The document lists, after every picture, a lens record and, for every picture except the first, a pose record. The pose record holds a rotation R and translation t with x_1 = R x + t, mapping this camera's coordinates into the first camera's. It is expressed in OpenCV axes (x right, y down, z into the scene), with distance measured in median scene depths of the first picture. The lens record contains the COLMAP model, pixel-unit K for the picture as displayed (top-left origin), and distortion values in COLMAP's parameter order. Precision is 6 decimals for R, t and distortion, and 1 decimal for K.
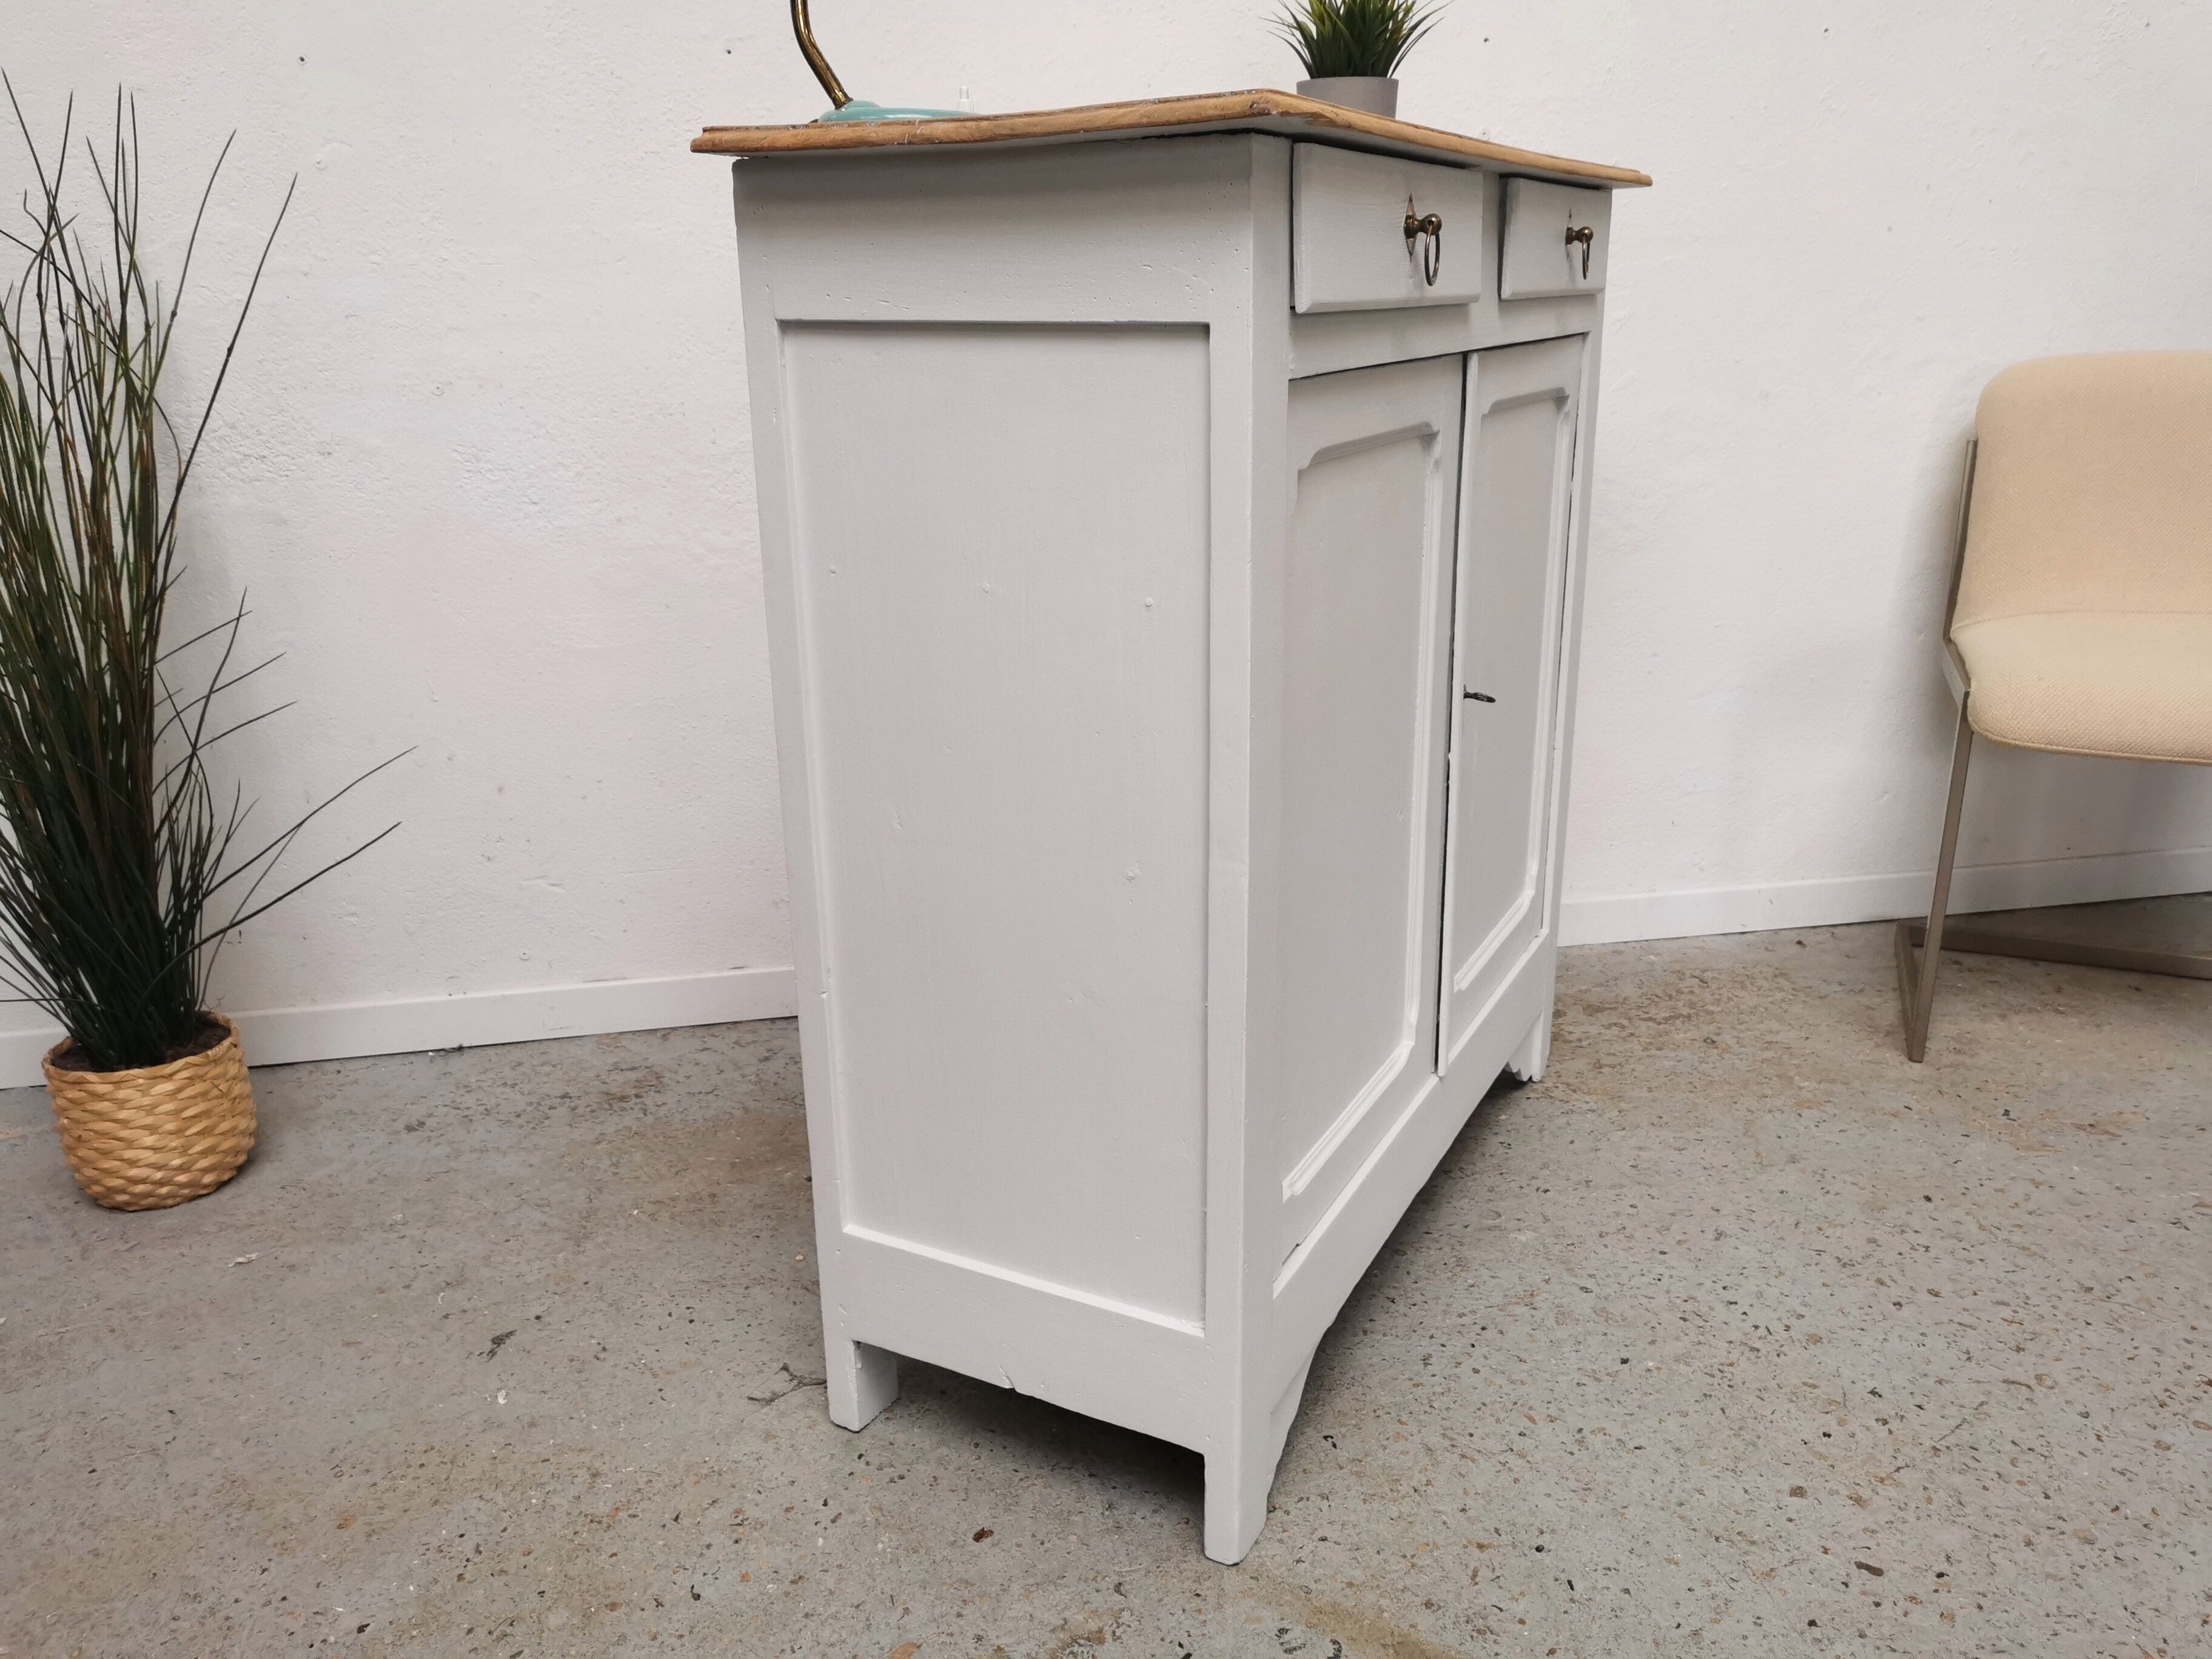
lens RADIAL K [[1701.8, 0, 1108.2], [0, 1701.8, 822.7], [0, 0, 1]] dist [0.072491, -0.080830]
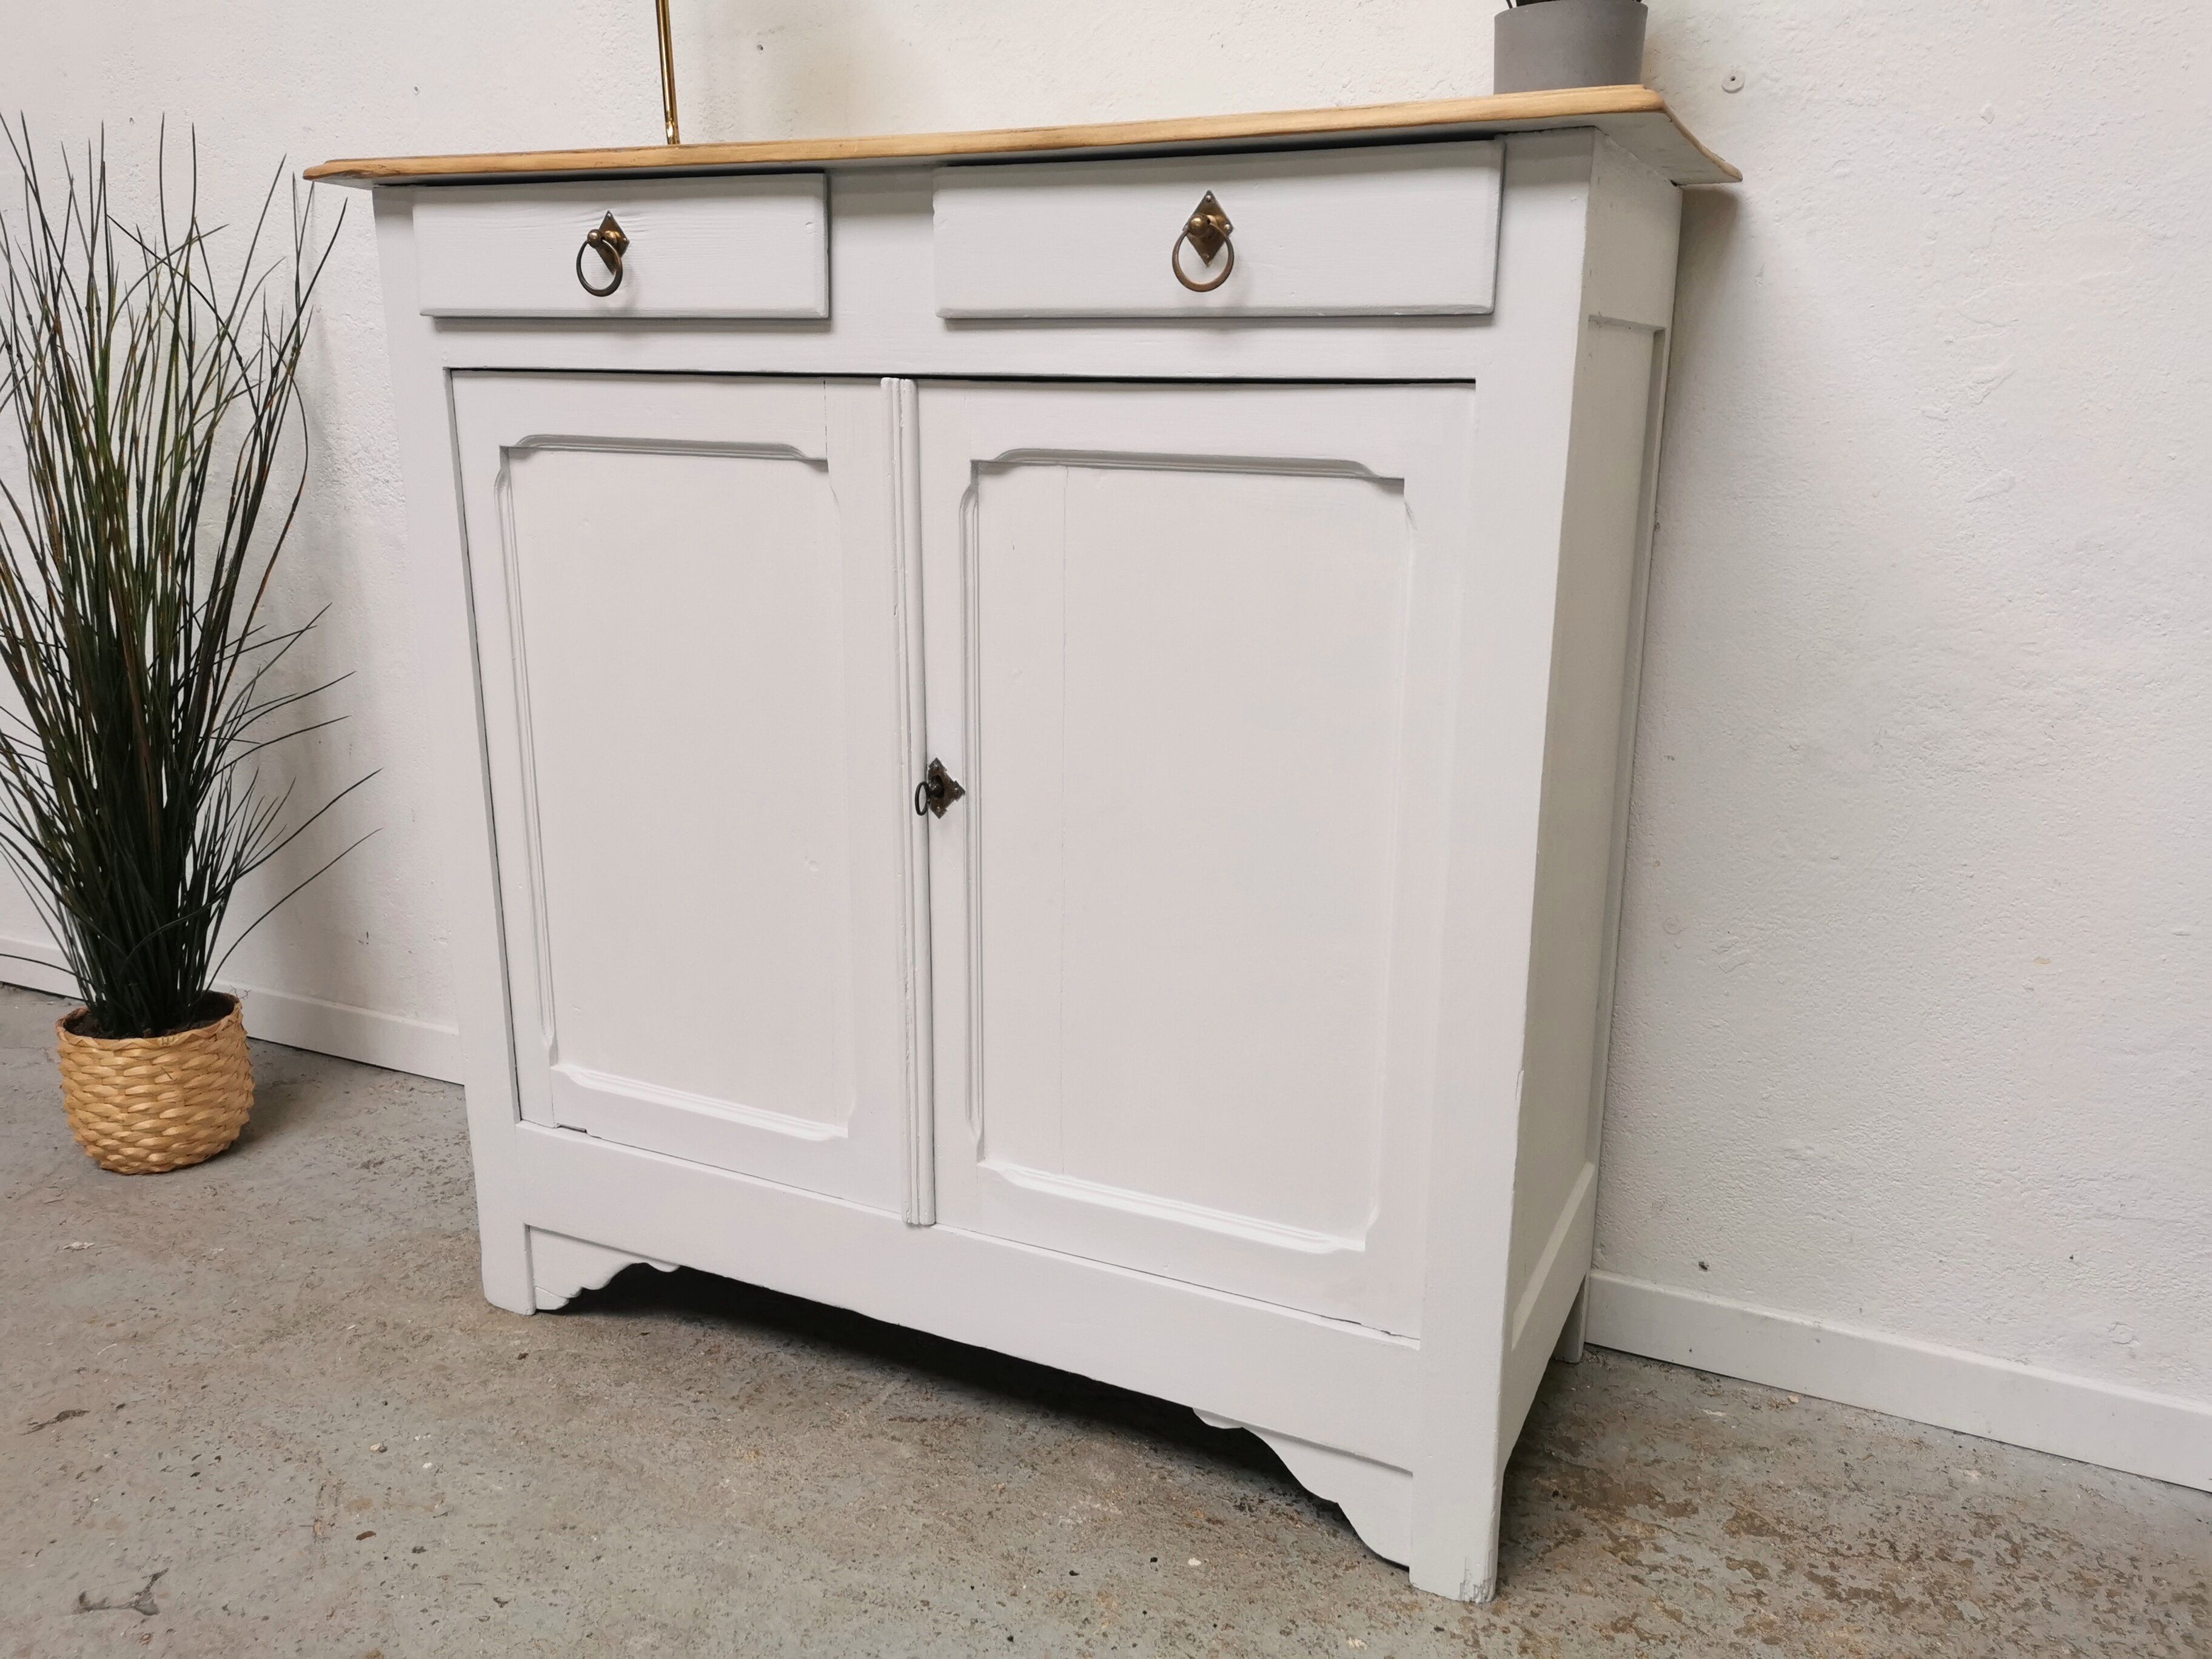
lens RADIAL K [[1707.3, 0, 1110.8], [0, 1707.3, 825.4], [0, 0, 1]] dist [0.032966, -0.014769]
pose [[0.808153, 0.165935, -0.565114, 0.494621], [-0.195971, 0.980580, 0.007676, -0.110102], [0.555413, 0.104542, 0.824977, 0.444961]]
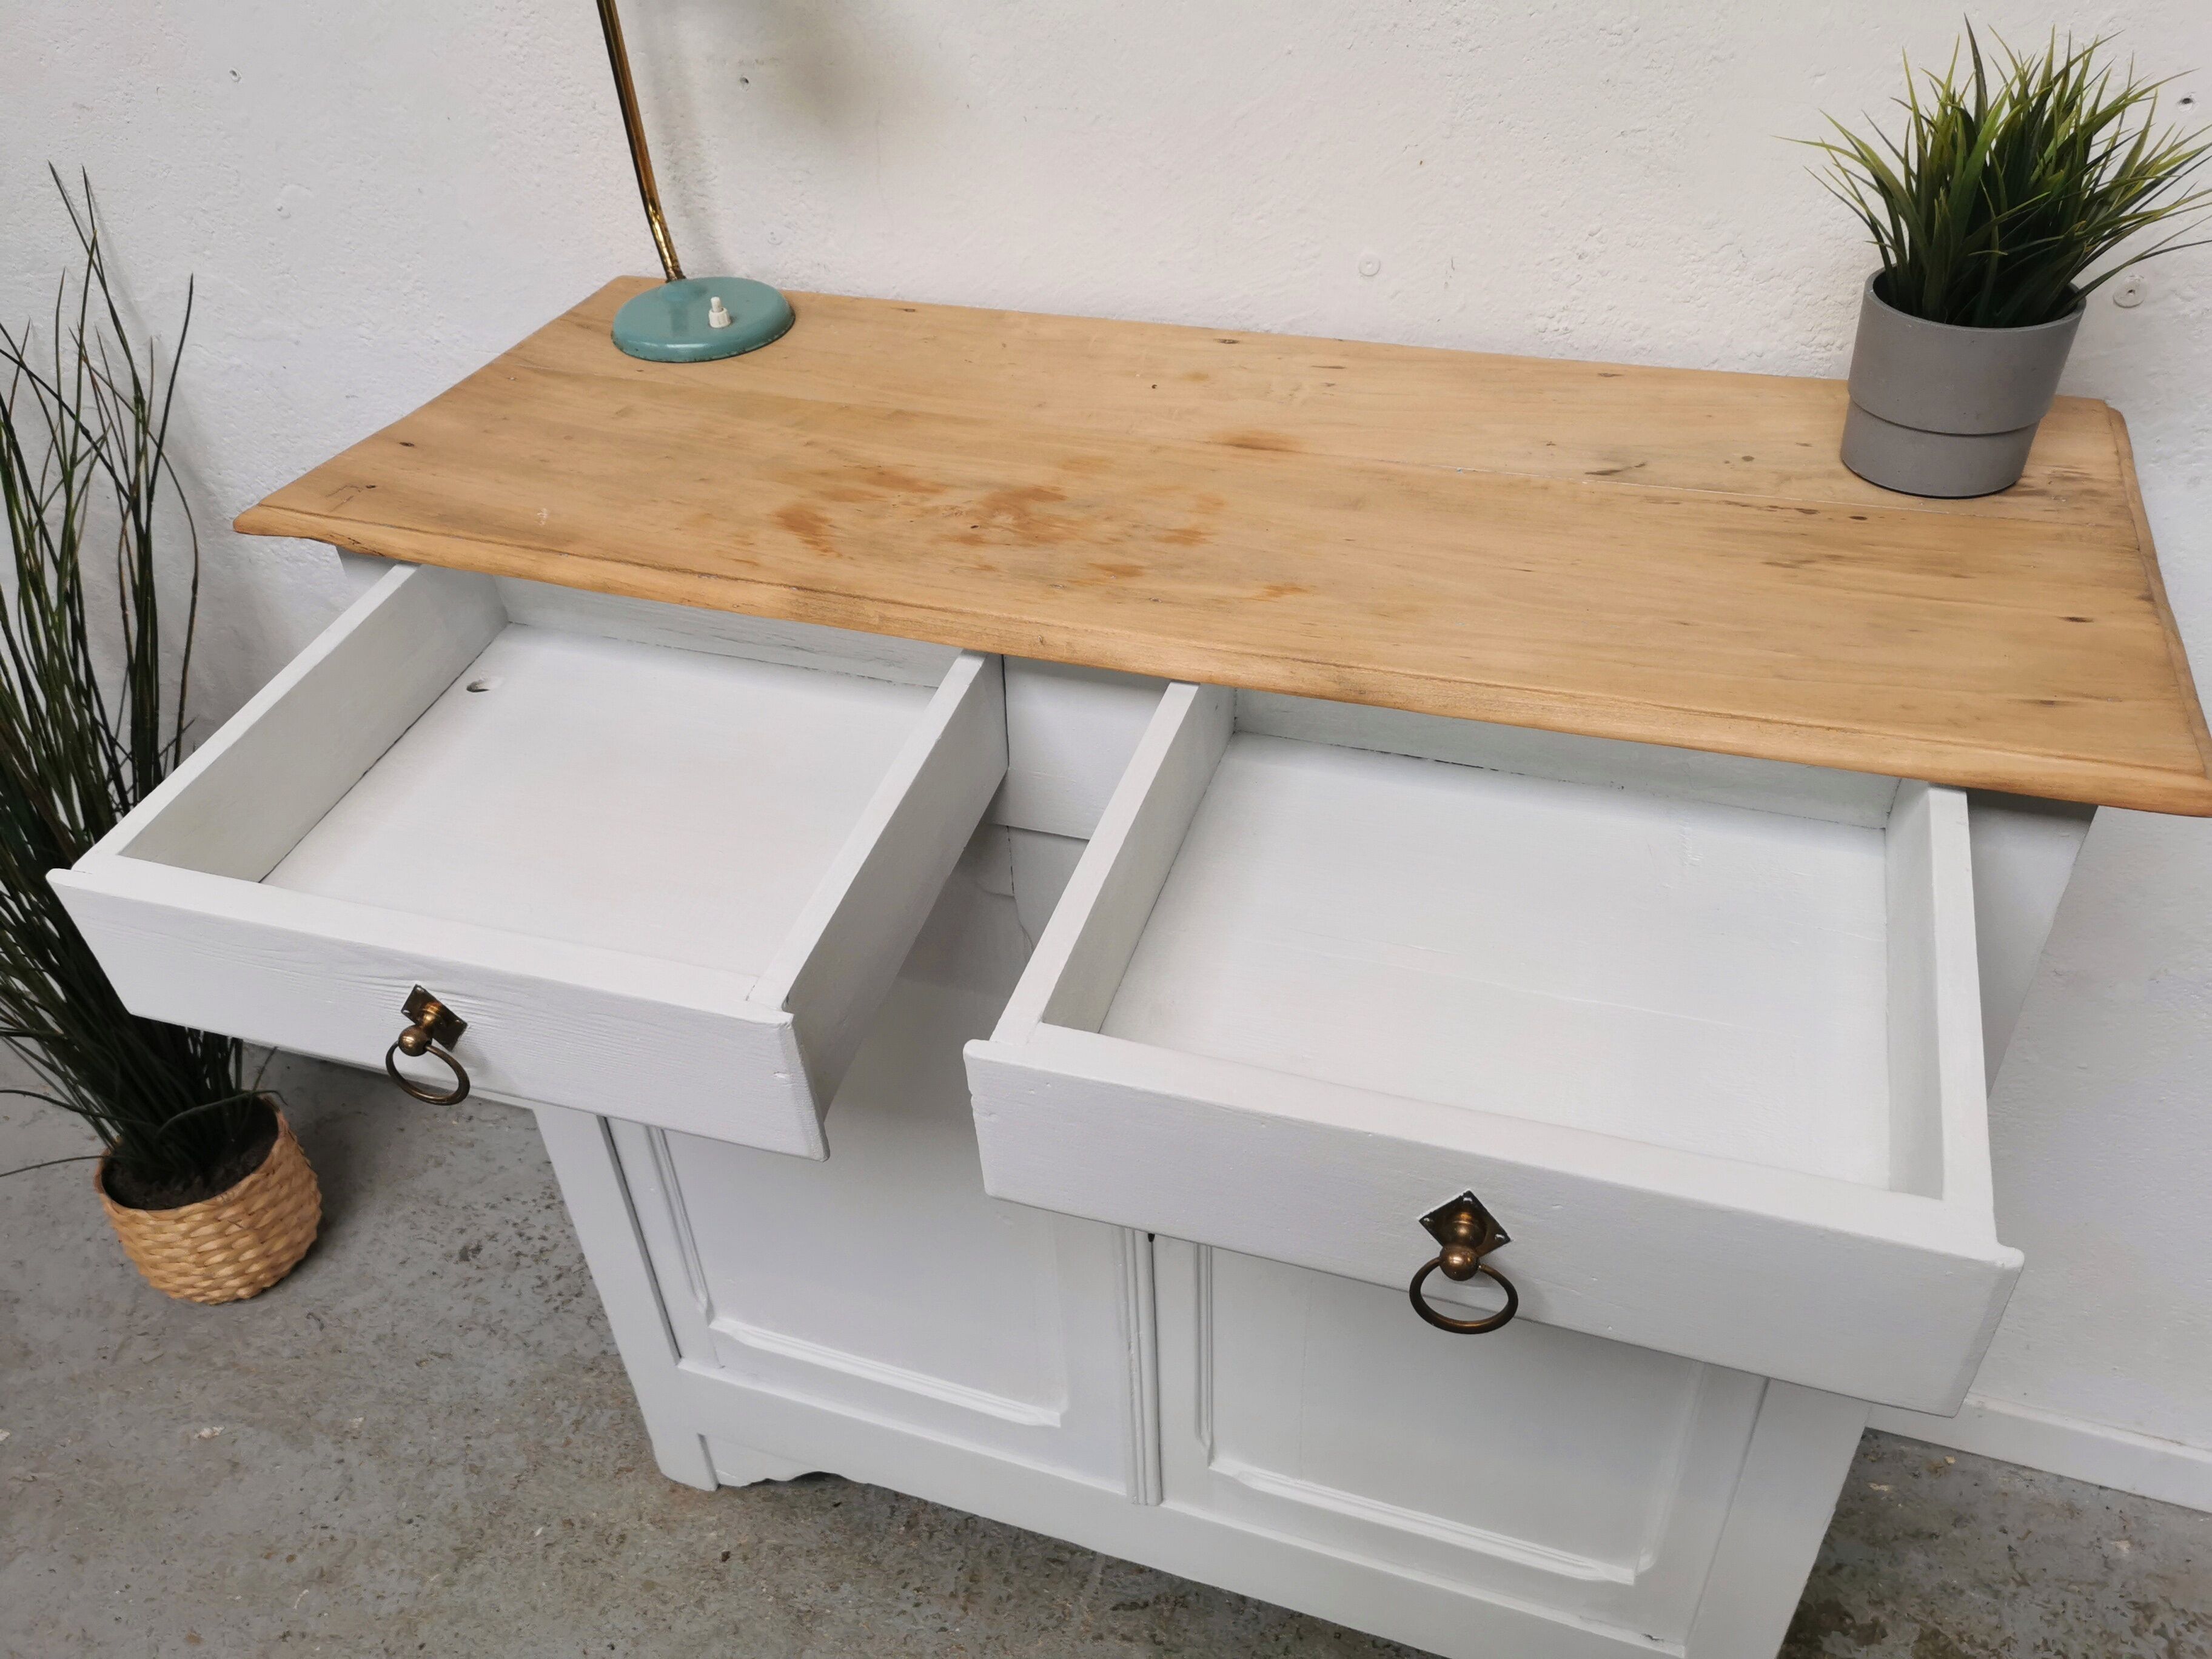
lens RADIAL K [[1713.3, 0, 1105.0], [0, 1713.3, 828.2], [0, 0, 1]] dist [0.039712, -0.029541]
pose [[0.869492, 0.277460, -0.408655, 0.238022], [-0.121411, 0.921996, 0.367672, -0.462385], [0.478793, -0.270073, 0.835355, 0.482010]]
